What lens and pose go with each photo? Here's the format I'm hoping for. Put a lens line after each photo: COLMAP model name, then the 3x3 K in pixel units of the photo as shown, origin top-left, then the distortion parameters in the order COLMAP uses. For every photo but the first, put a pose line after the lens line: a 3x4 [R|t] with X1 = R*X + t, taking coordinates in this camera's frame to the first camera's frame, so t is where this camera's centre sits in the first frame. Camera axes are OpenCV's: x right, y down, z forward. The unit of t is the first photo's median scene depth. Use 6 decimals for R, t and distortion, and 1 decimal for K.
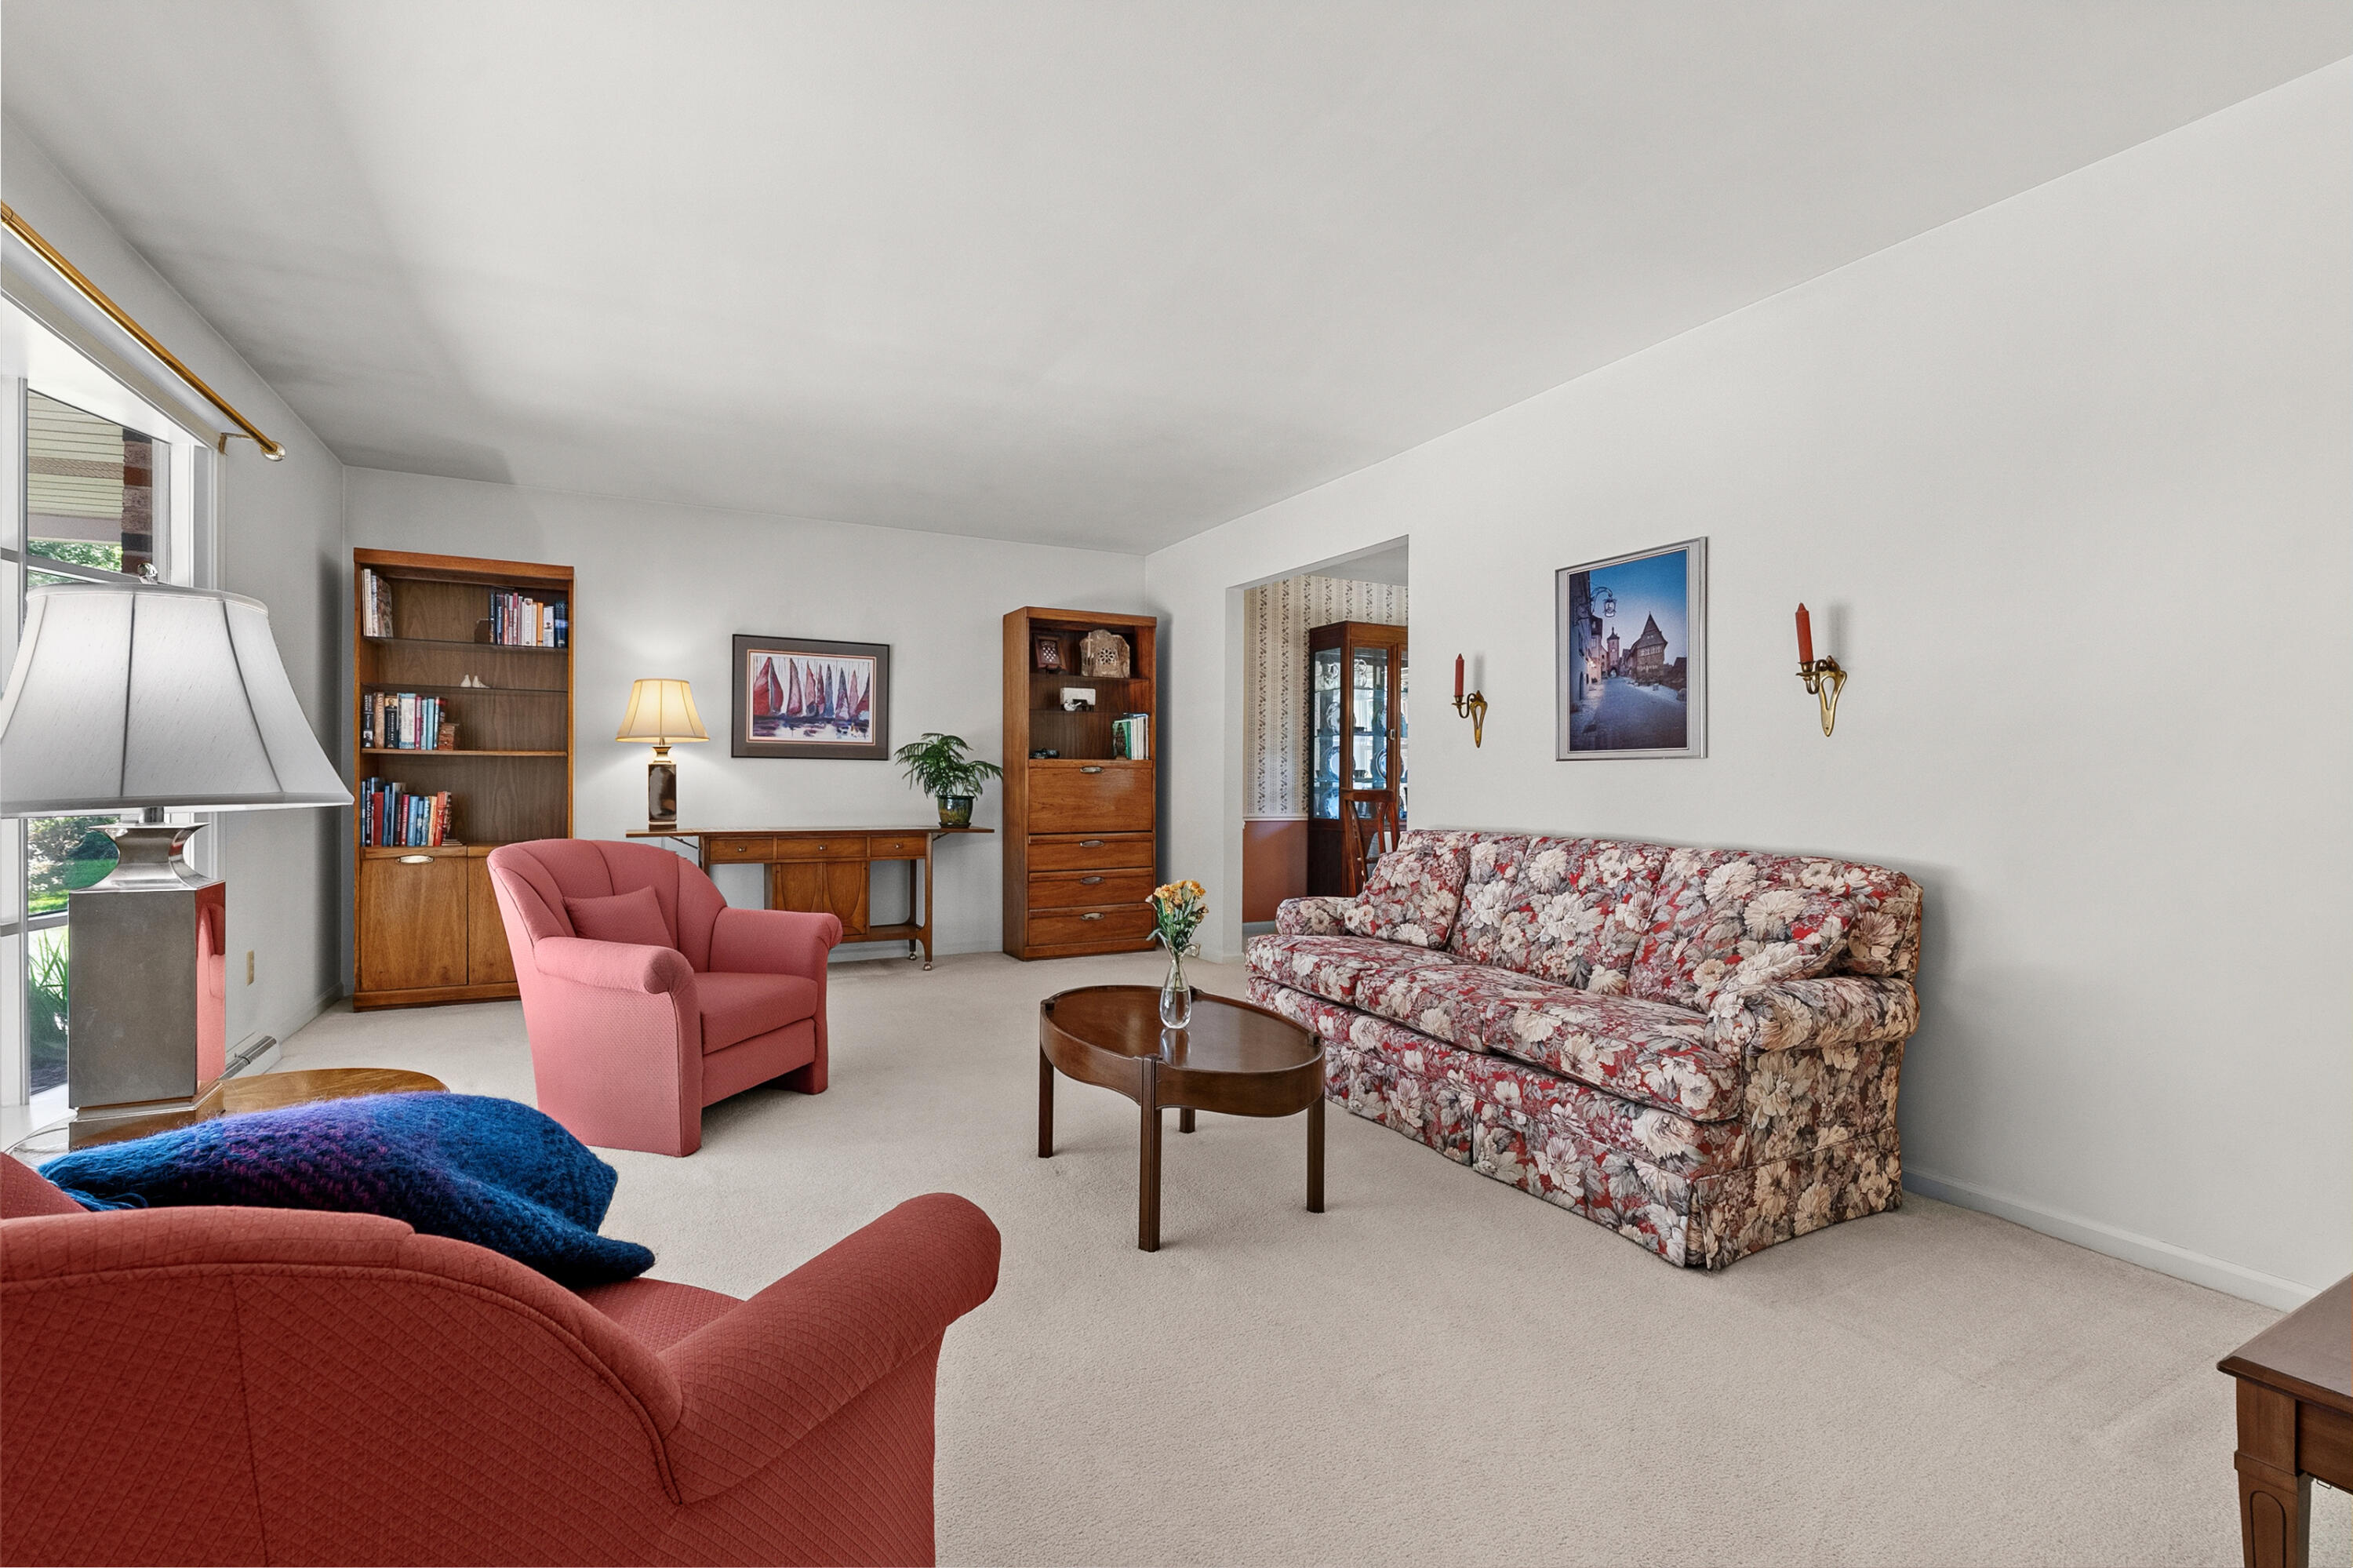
lens RADIAL K [[1076.6, 0, 1169.0], [0, 1076.6, 789.7], [0, 0, 1]] dist [-0.000153, 0.000156]
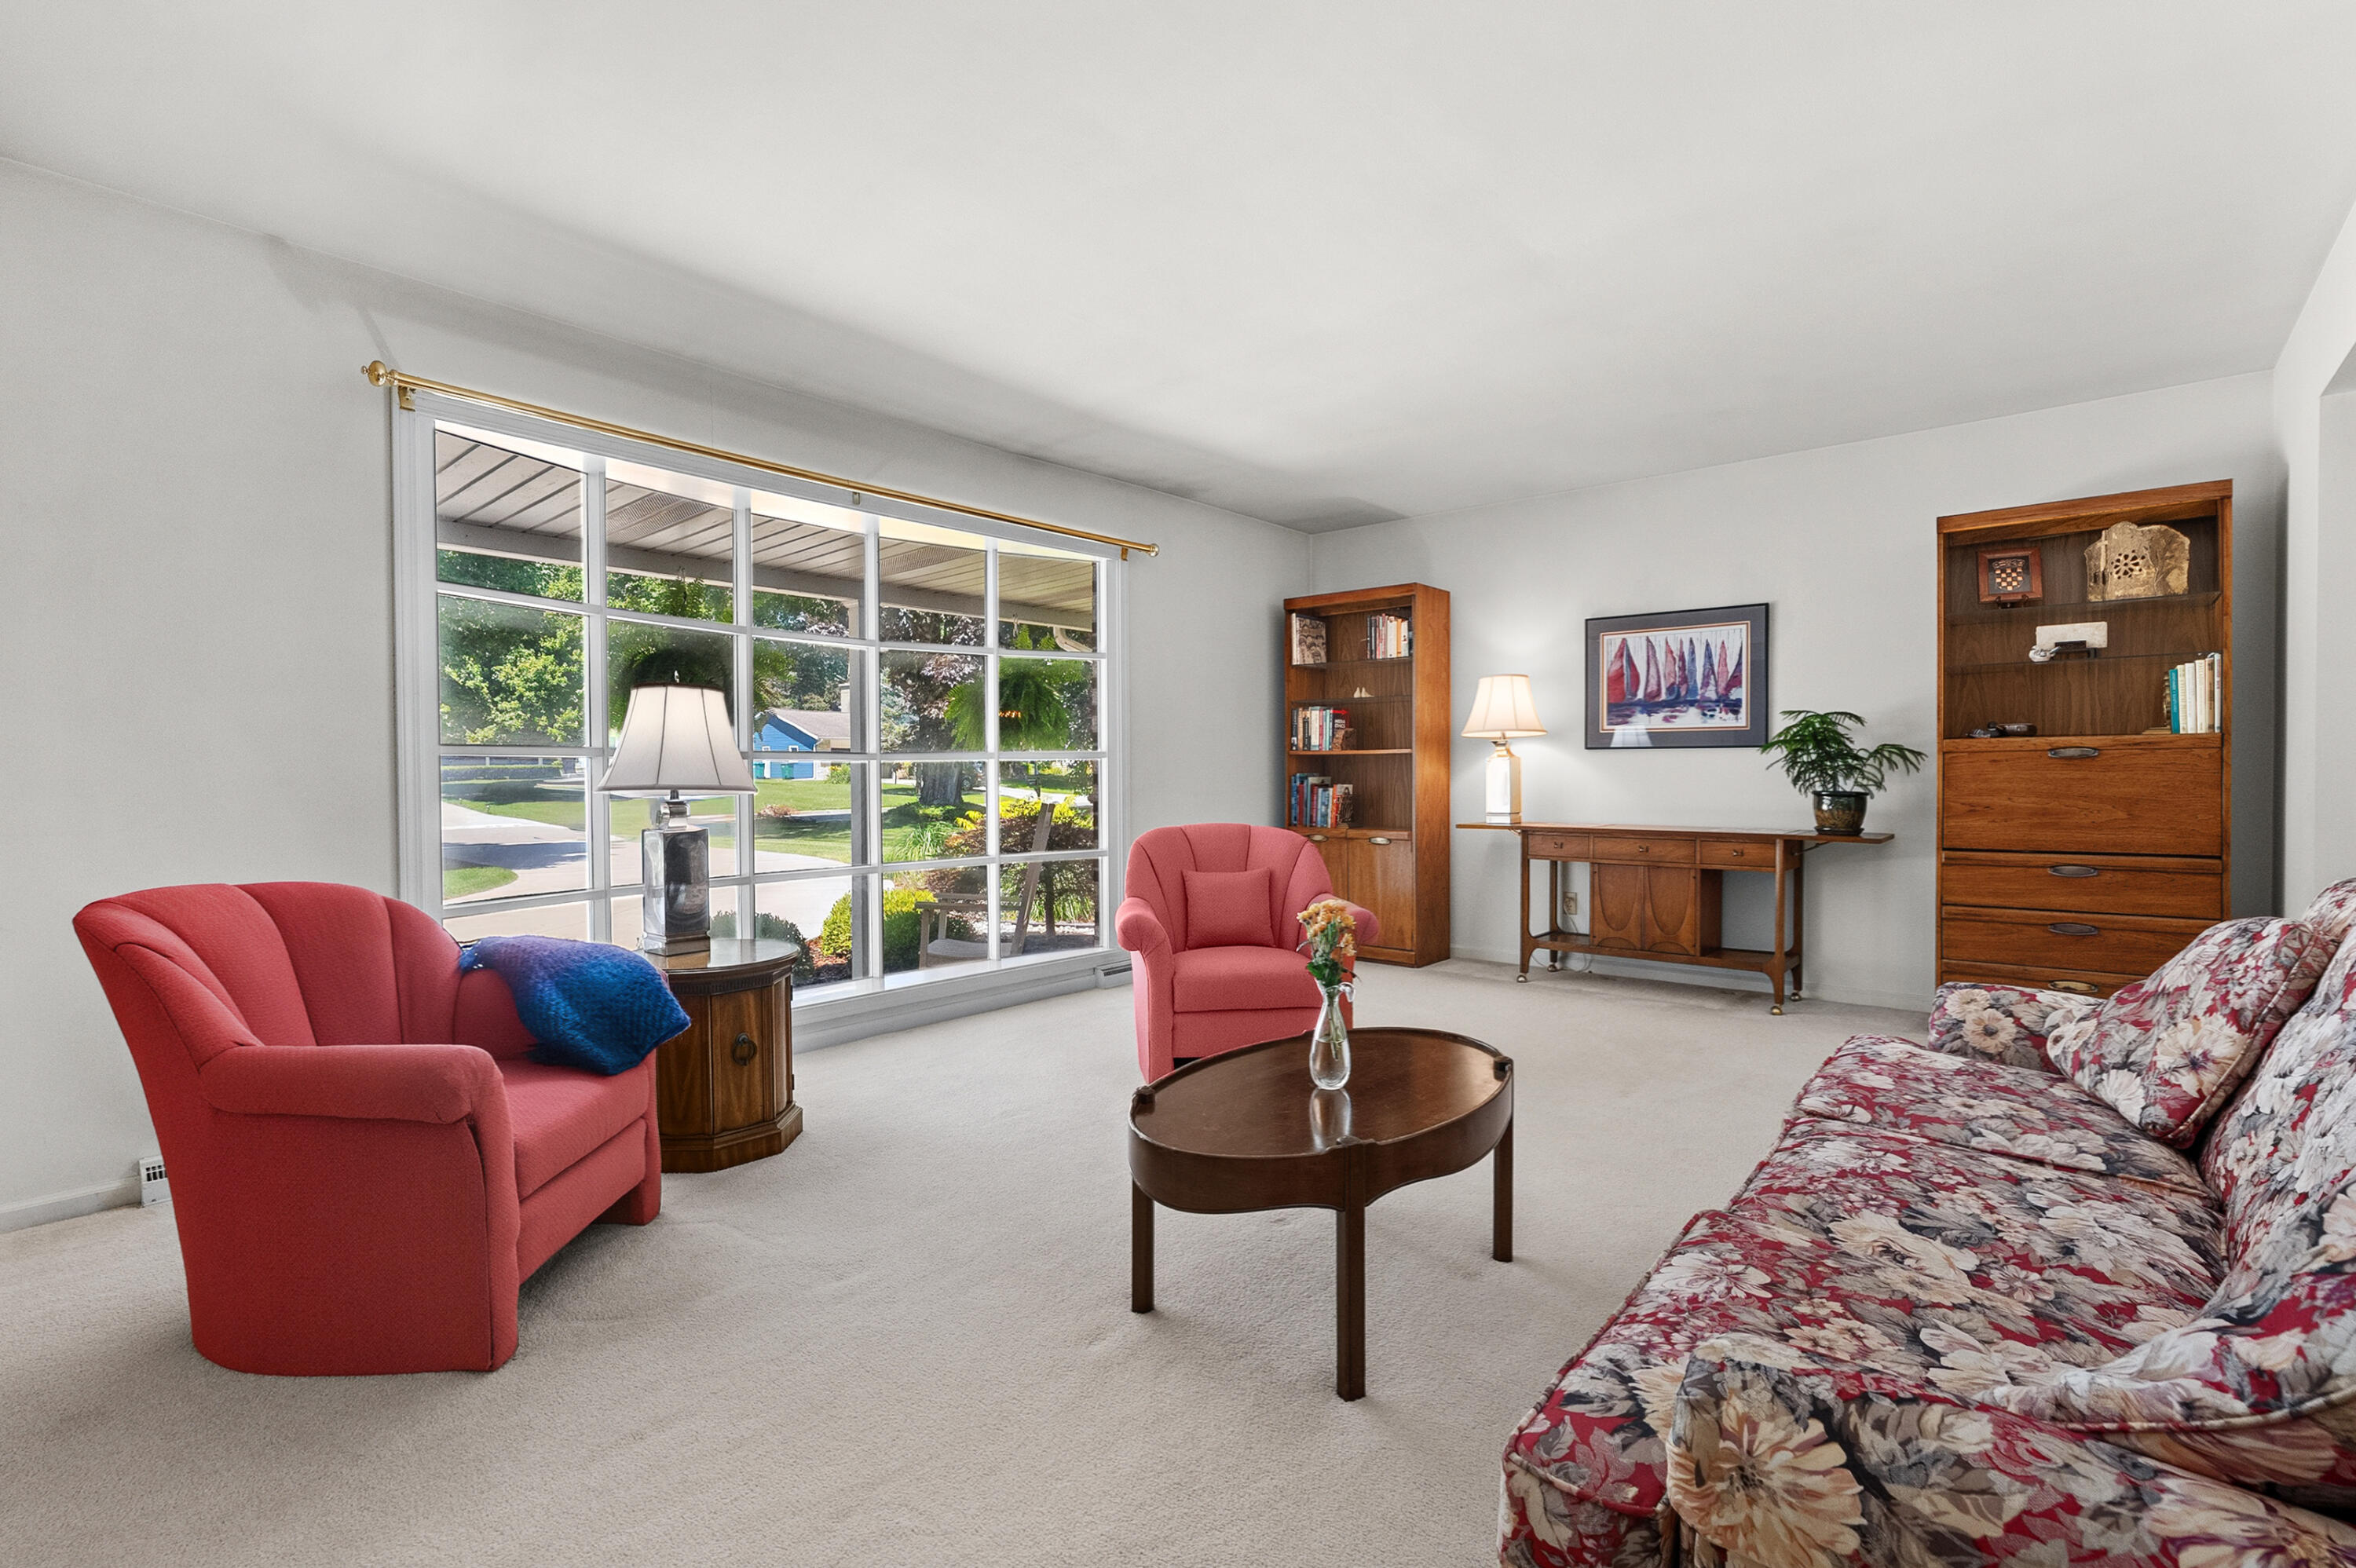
lens RADIAL K [[1077.8, 0, 1170.5], [0, 1077.8, 789.7], [0, 0, 1]] dist [-0.000153, 0.000156]
pose [[0.385310, 0.006108, -0.922767, 0.318156], [-0.001581, 0.999981, 0.005959, 0.000537], [0.922786, -0.000837, 0.385312, 0.285758]]
